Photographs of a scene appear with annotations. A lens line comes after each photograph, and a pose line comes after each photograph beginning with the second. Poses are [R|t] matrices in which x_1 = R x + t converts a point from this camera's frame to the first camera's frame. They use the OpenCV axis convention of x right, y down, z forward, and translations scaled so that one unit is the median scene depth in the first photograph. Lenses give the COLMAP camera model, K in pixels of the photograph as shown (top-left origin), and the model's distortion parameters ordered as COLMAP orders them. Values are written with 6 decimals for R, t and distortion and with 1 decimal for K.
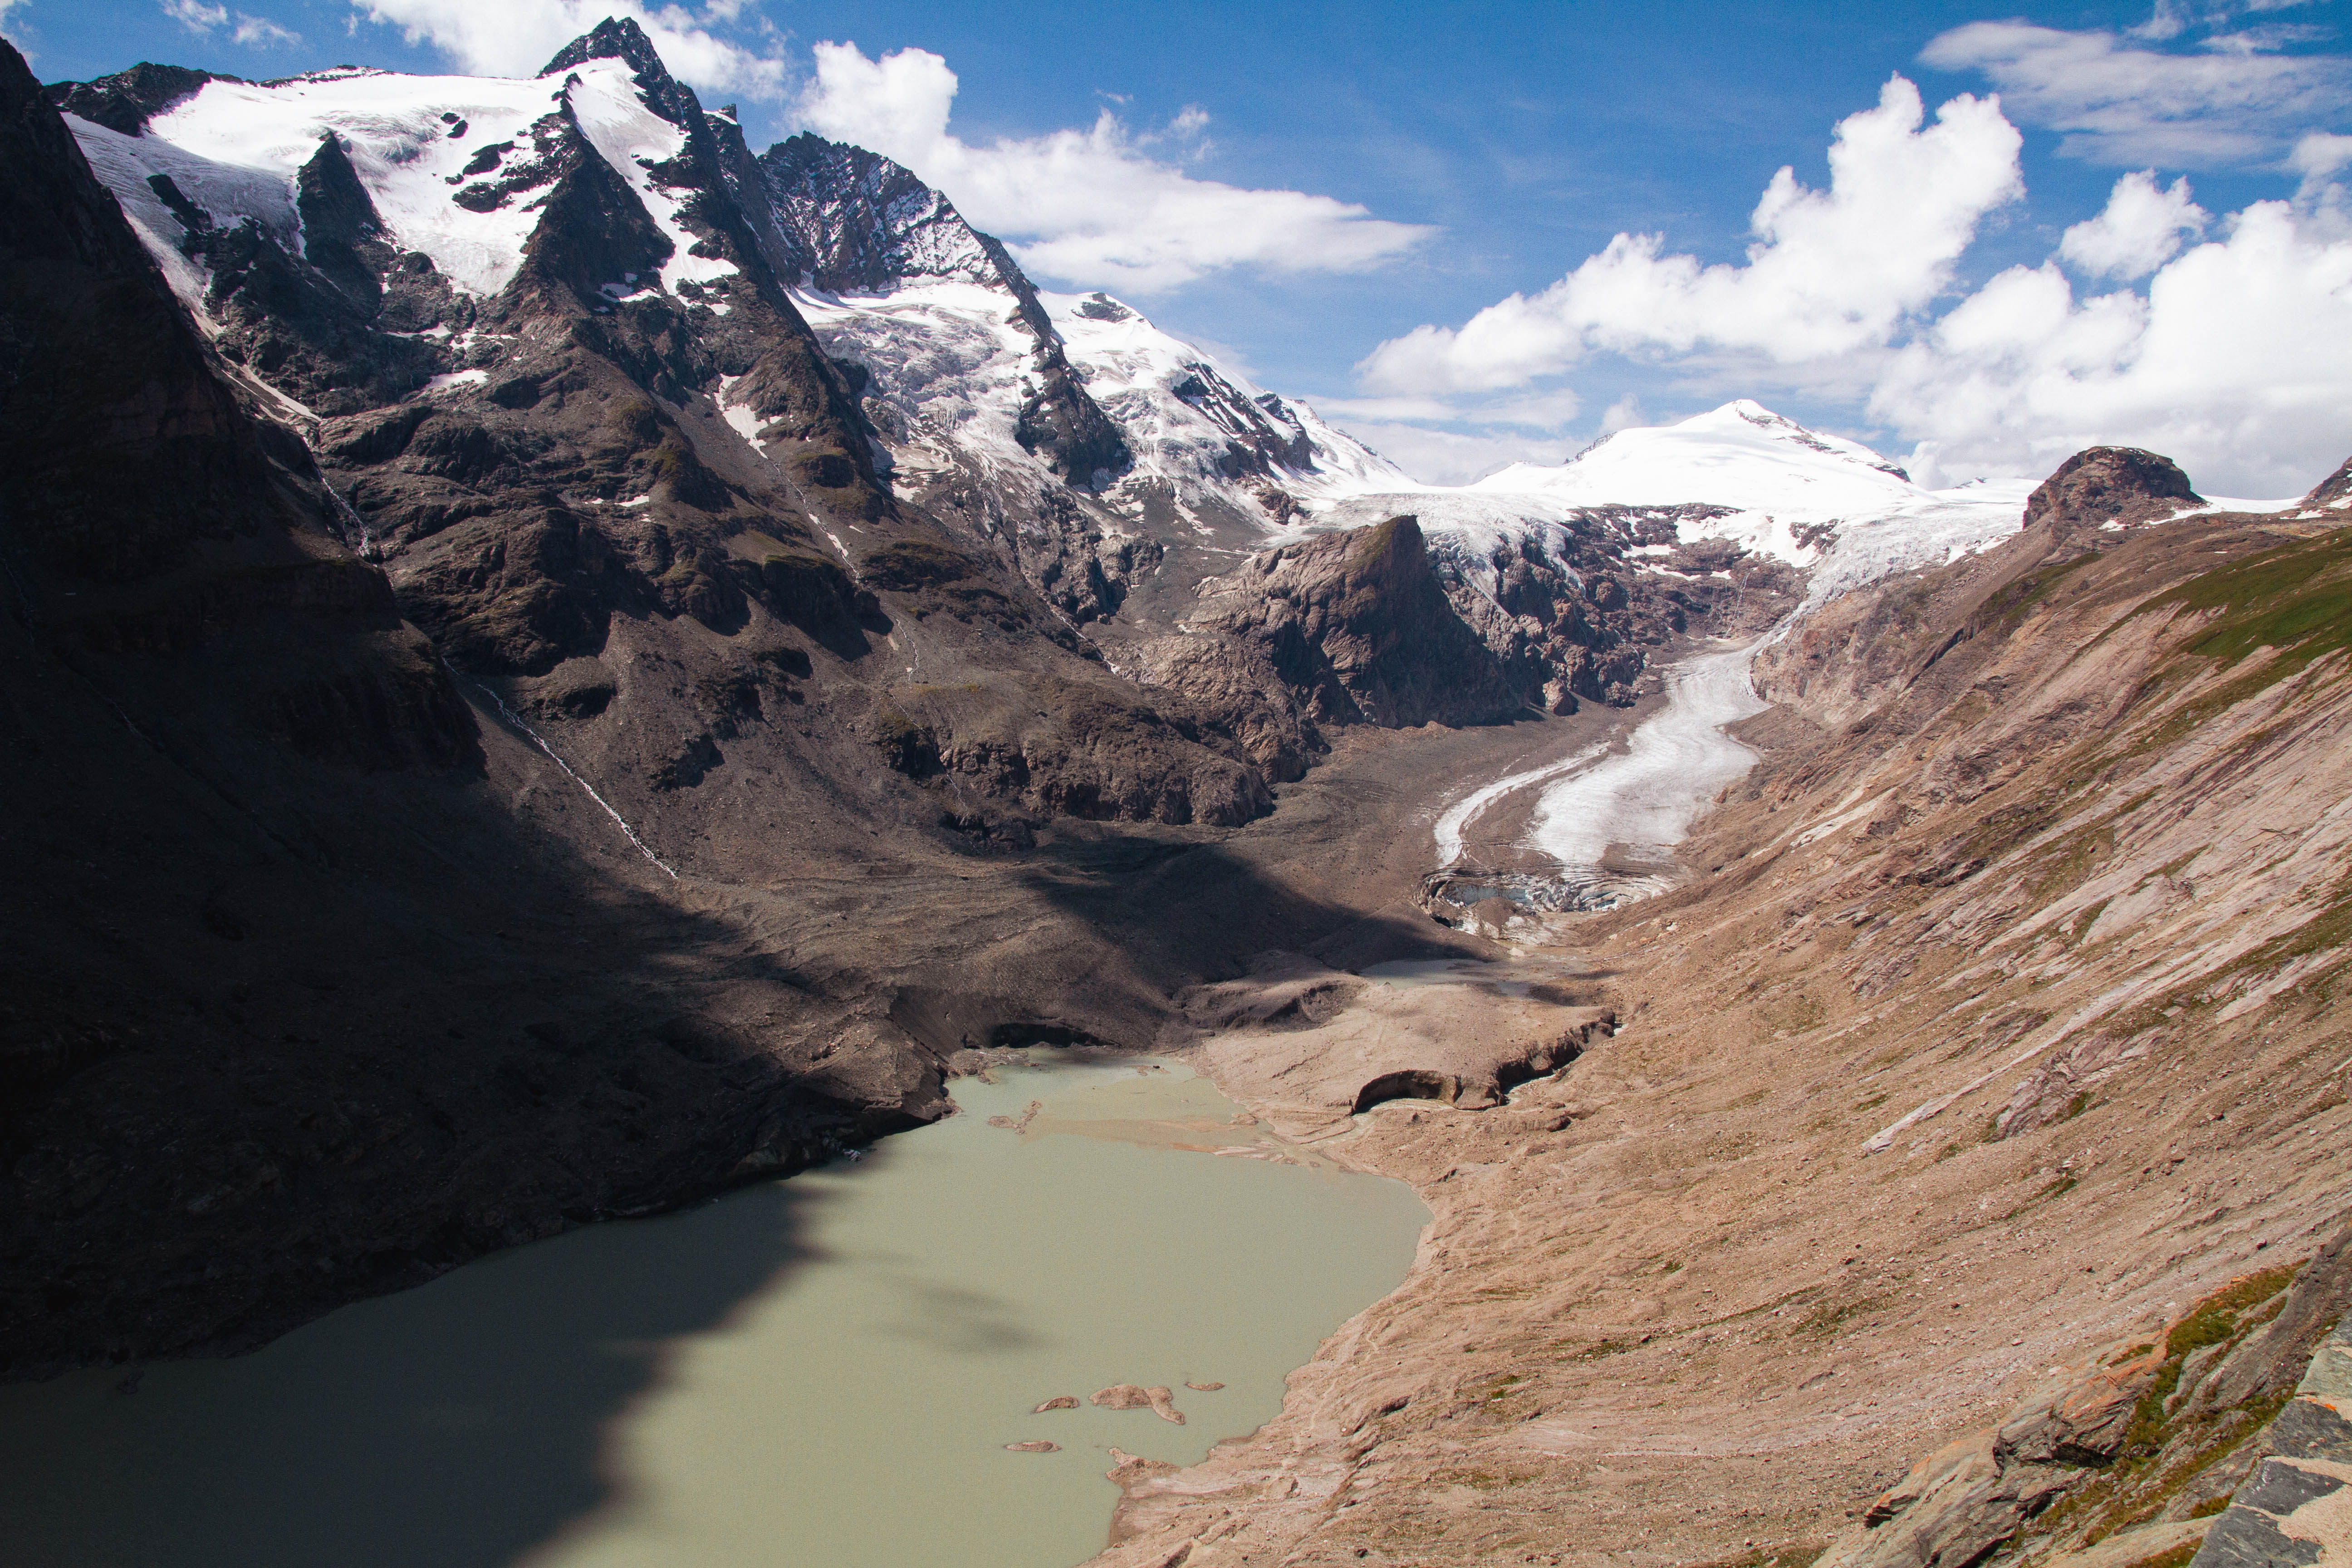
lens RADIAL K [[1840.5, 0, 1173.3], [0, 1840.5, 779.2], [0, 0, 1]] dist [-0.135237, 0.110943]
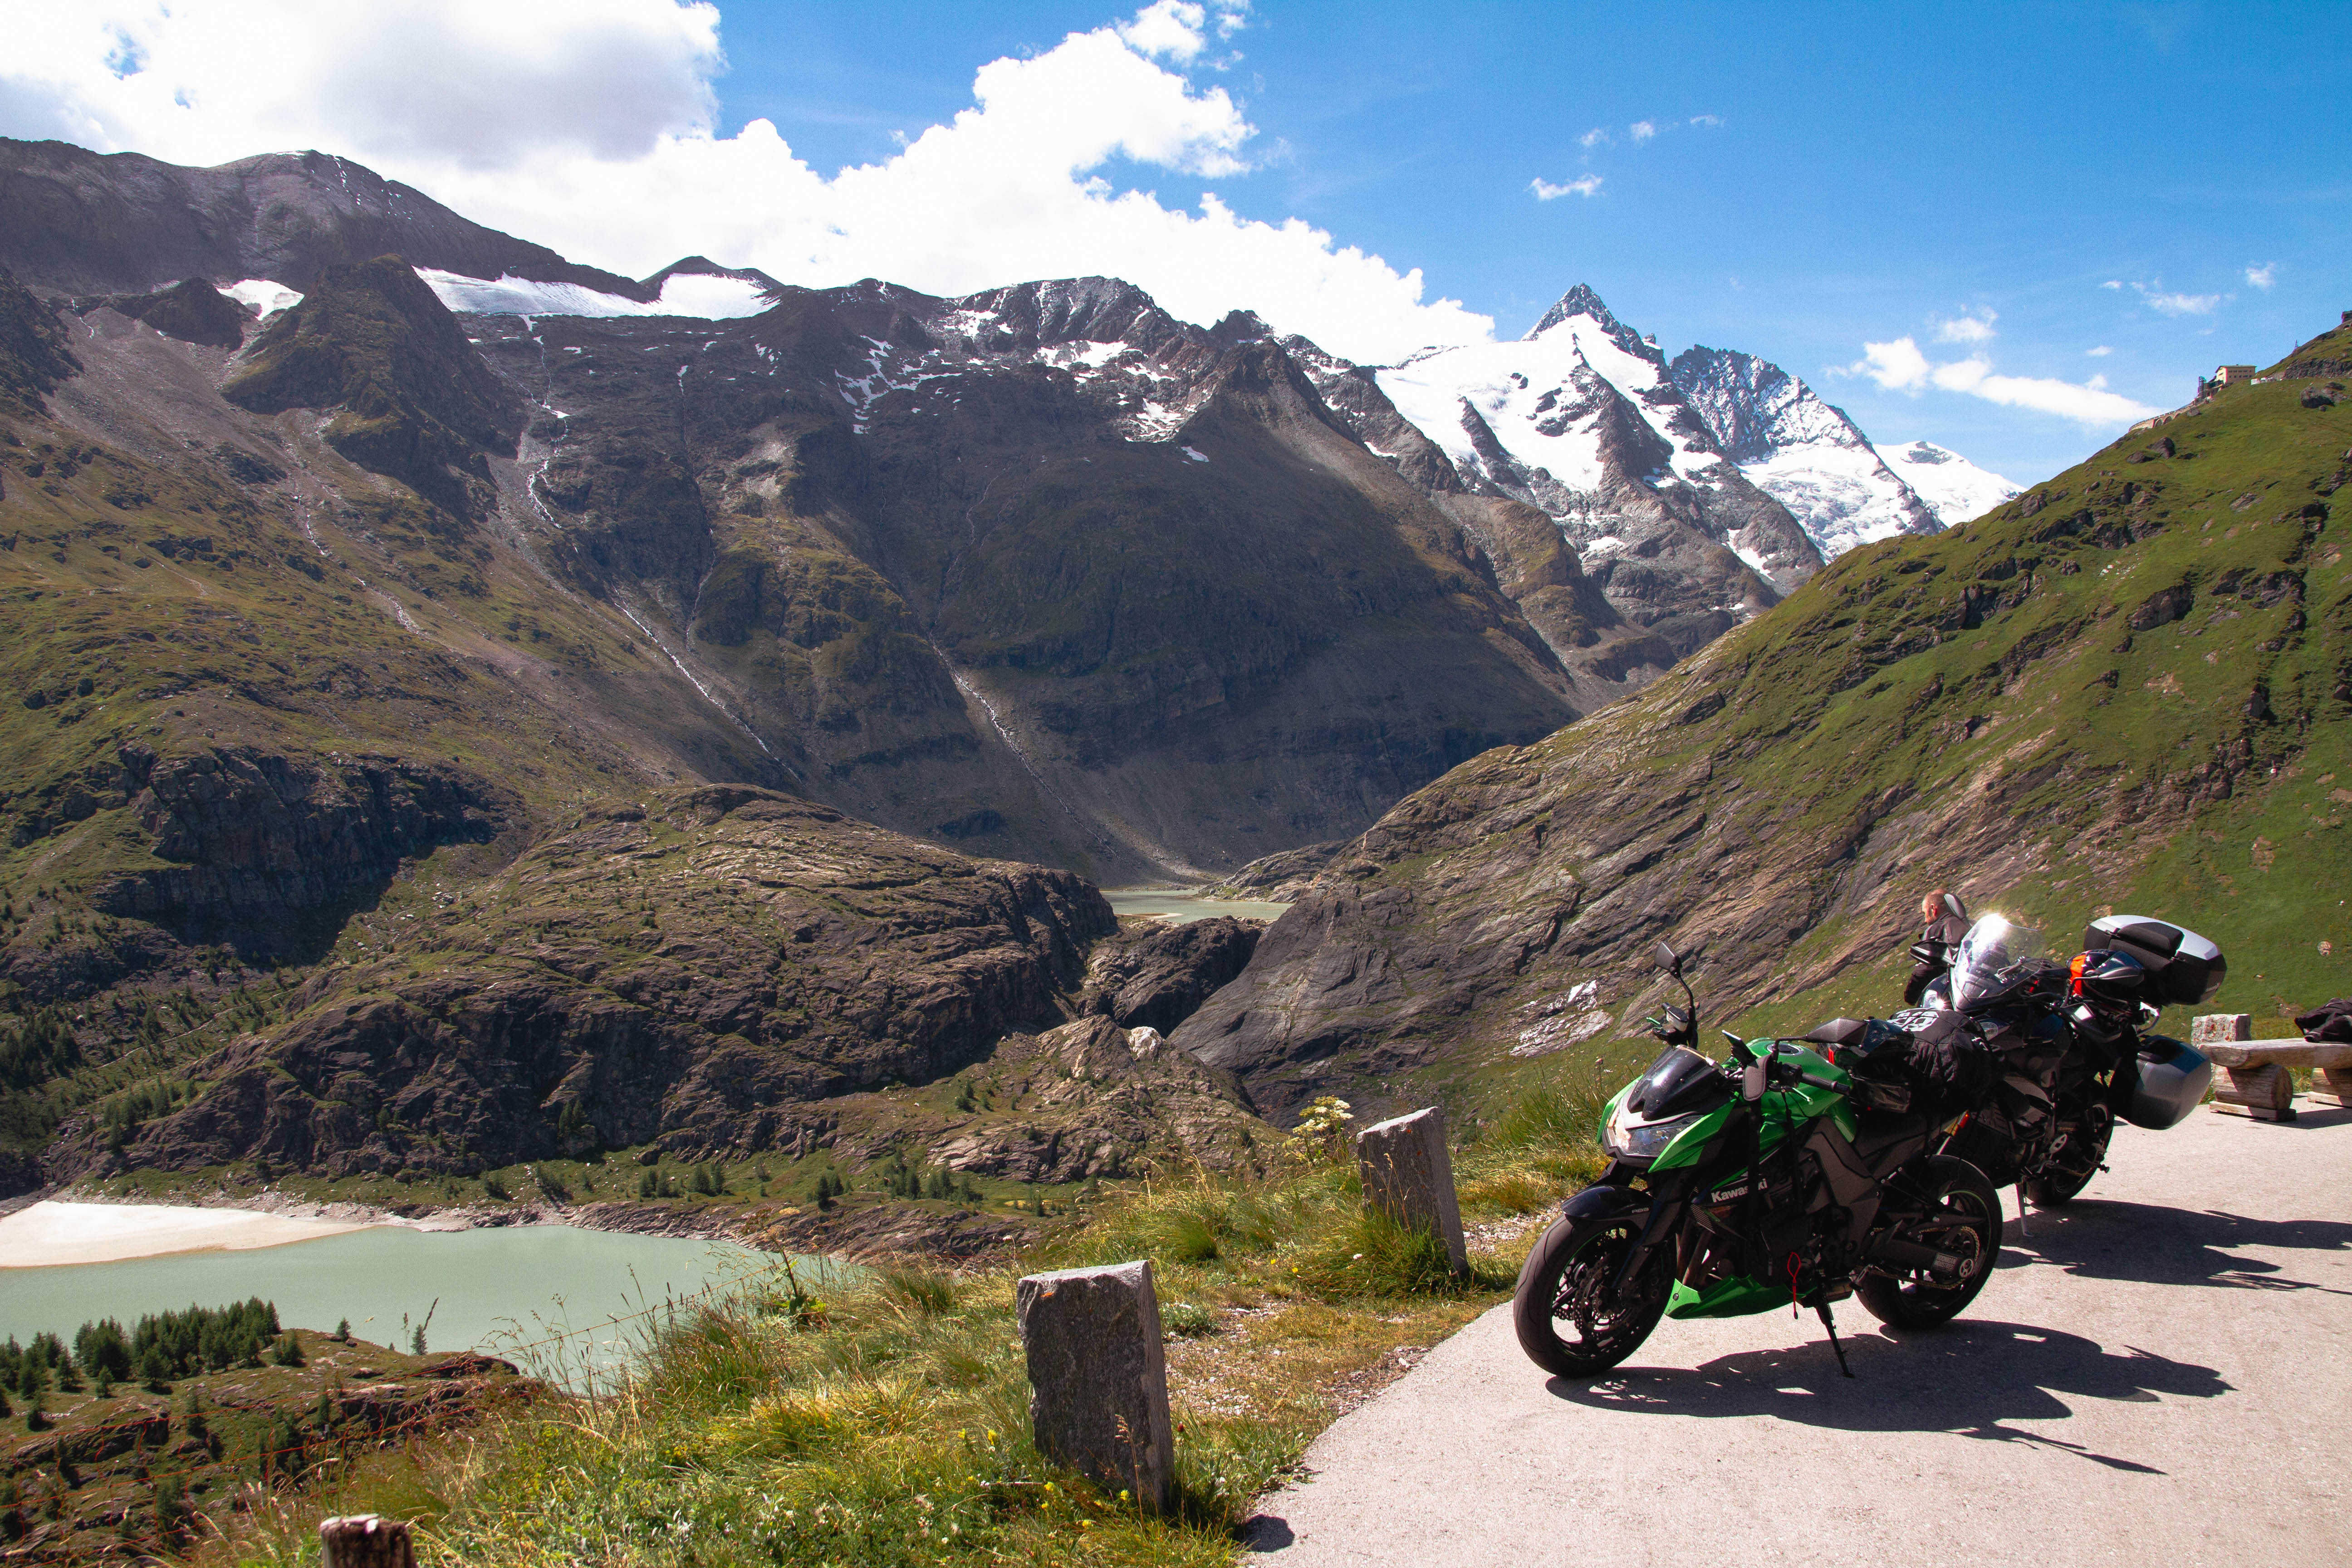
lens RADIAL K [[1817.6, 0, 1169.6], [0, 1817.6, 850.6], [0, 0, 1]] dist [-0.110400, 0.058677]
pose [[0.924136, -0.033442, -0.380598, -0.107648], [0.016852, 0.998760, -0.046840, 0.097585], [0.381693, 0.036873, 0.923553, -0.501417]]
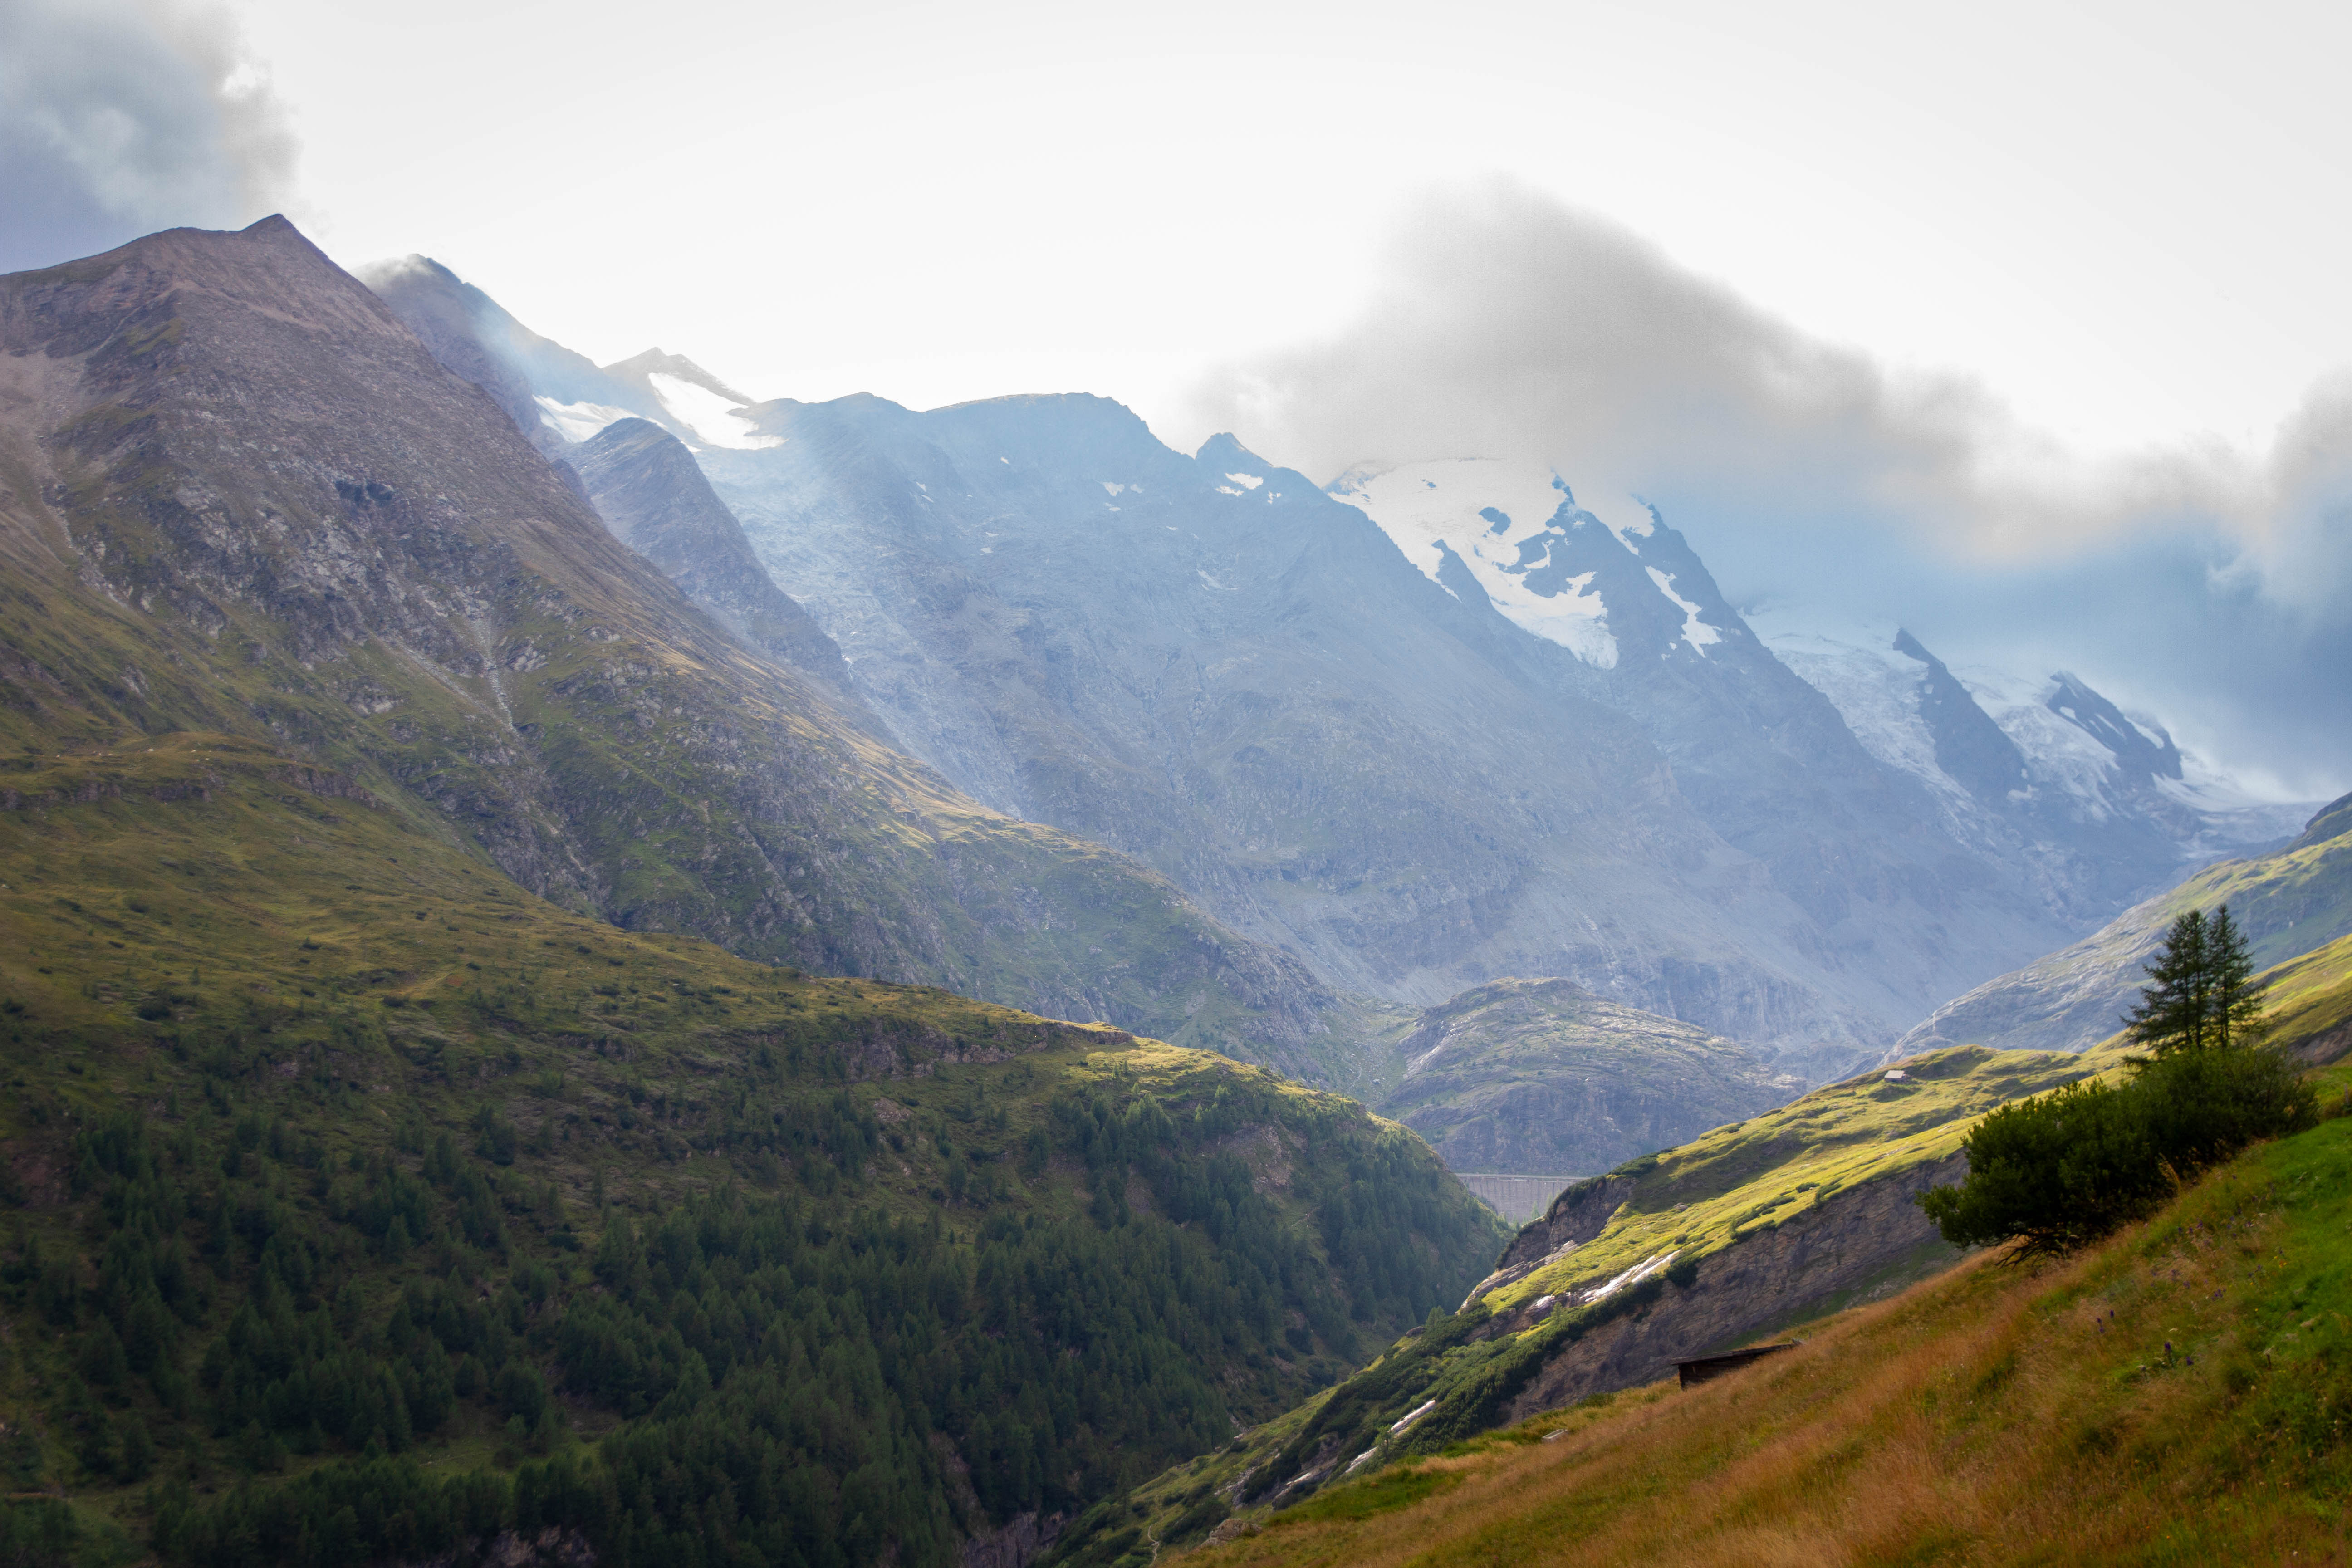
lens RADIAL K [[3220.4, 0, 1189.2], [0, 3220.4, 788.4], [0, 0, 1]] dist [-0.033632, 0.000000]
pose [[0.984937, -0.028573, -0.170539, -0.236628], [0.000935, 0.987119, -0.159988, 0.156840], [0.172914, 0.157418, 0.972276, -1.094186]]
